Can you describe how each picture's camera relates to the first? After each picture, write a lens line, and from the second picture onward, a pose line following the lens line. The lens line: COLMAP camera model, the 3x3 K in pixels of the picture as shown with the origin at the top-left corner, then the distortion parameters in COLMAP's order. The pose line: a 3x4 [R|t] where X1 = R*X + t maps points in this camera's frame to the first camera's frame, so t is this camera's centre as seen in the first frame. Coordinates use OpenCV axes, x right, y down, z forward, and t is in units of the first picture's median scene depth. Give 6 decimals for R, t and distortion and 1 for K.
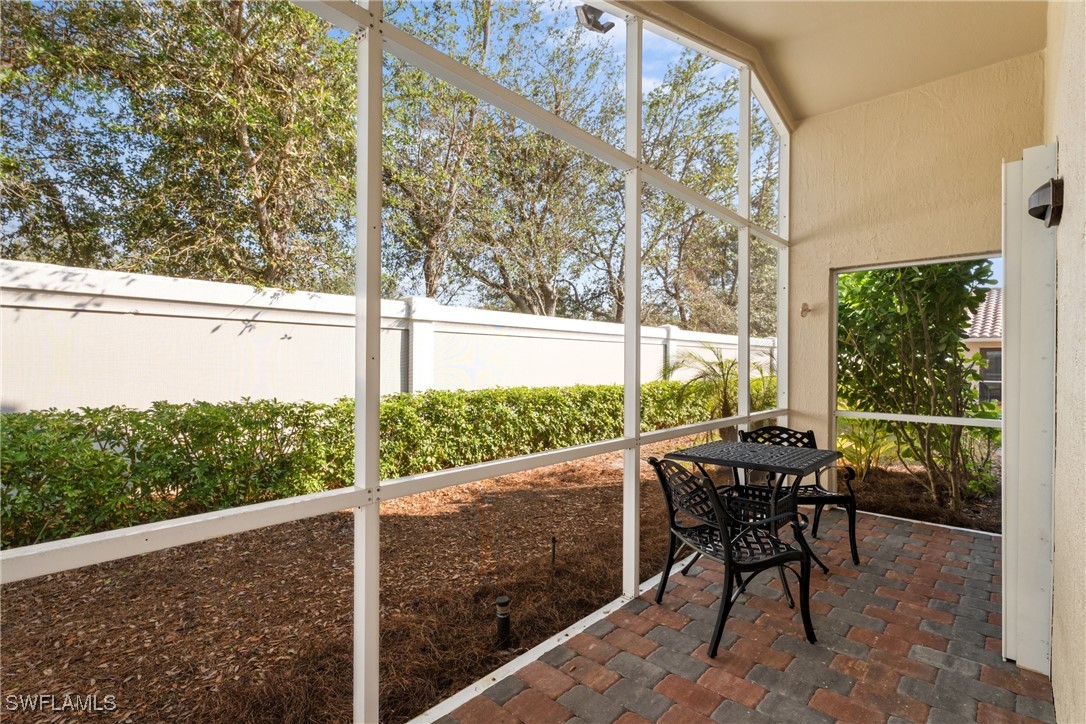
lens RADIAL K [[504.0, 0, 544.3], [0, 504.0, 362.2], [0, 0, 1]] dist [0.003343, 0.000130]
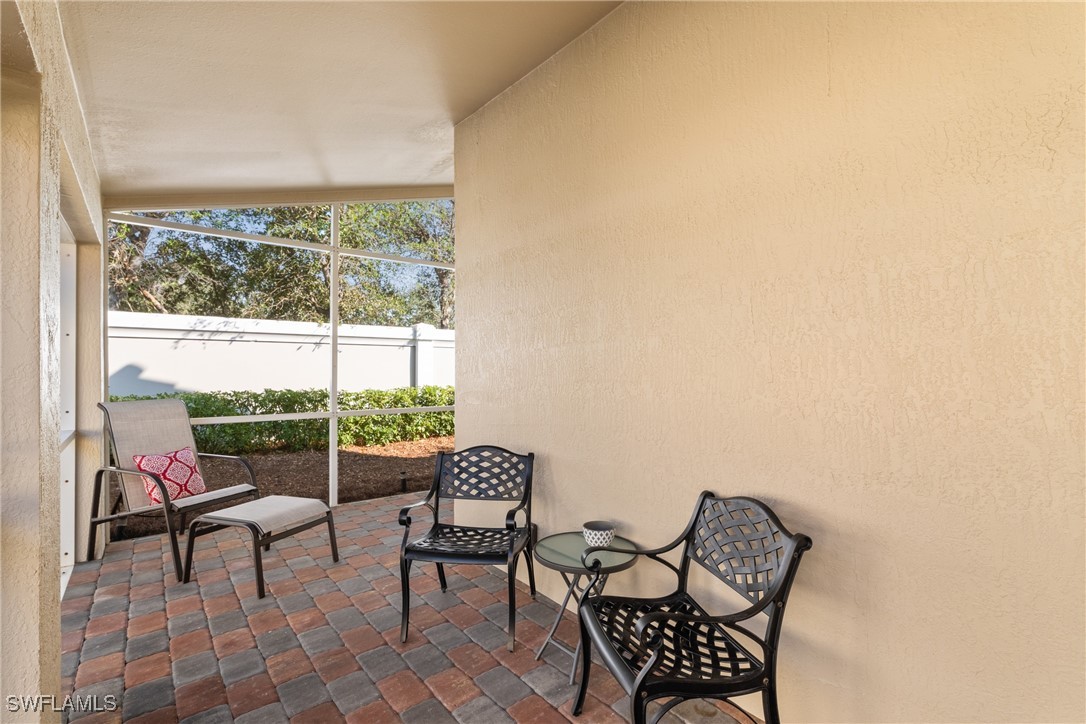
lens RADIAL K [[504.0, 0, 544.3], [0, 504.0, 362.2], [0, 0, 1]] dist [0.003343, 0.000130]
pose [[0.988946, -0.002992, -0.148245, 0.476239], [0.001635, 0.999956, -0.009278, -0.002197], [0.148266, 0.008933, 0.988907, -0.626340]]
